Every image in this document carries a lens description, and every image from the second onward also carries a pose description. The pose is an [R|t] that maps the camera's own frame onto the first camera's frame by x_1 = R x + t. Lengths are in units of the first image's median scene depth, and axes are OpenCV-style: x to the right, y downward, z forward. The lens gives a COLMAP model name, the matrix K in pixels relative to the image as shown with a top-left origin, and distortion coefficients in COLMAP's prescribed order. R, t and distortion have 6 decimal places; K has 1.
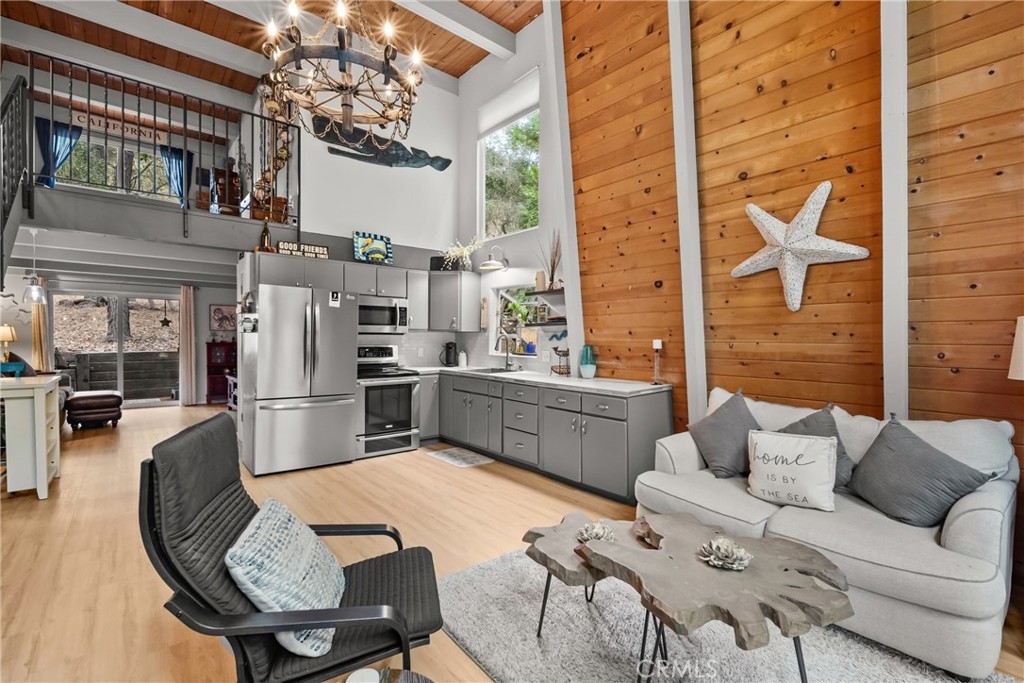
lens RADIAL K [[456.9, 0, 512.0], [0, 456.9, 341.5], [0, 0, 1]] dist [0.004959, -0.003799]
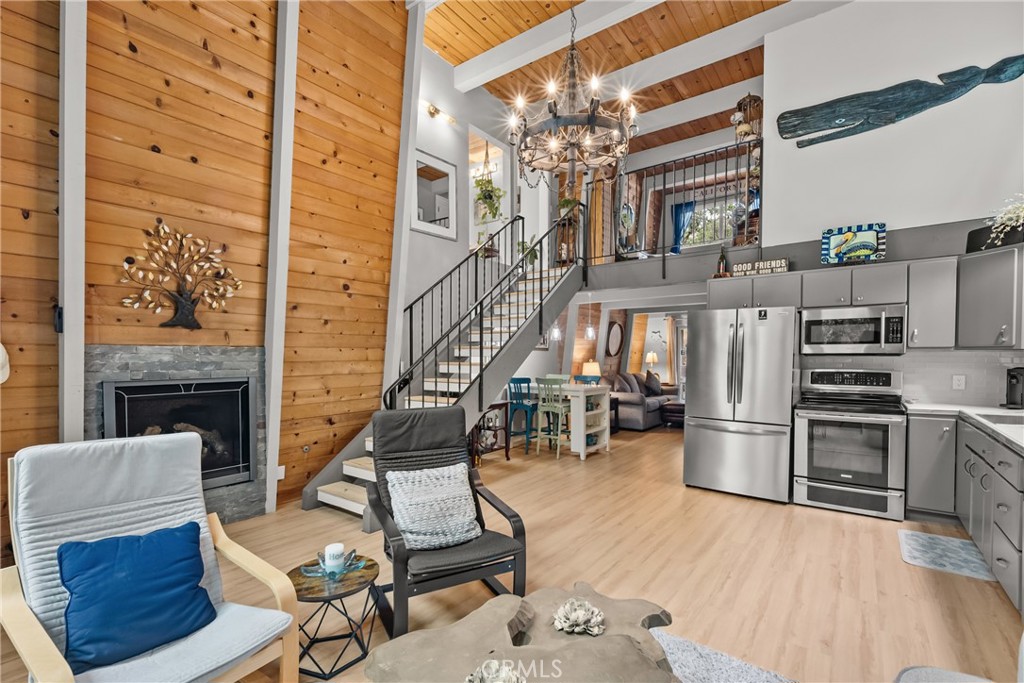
lens RADIAL K [[458.1, 0, 510.6], [0, 458.1, 369.8], [0, 0, 1]] dist [0.001422, -0.000262]
pose [[0.216418, 0.018619, -0.976123, 0.416190], [-0.007536, 0.999820, 0.017400, -0.001256], [0.976272, 0.003591, 0.216519, 0.335145]]
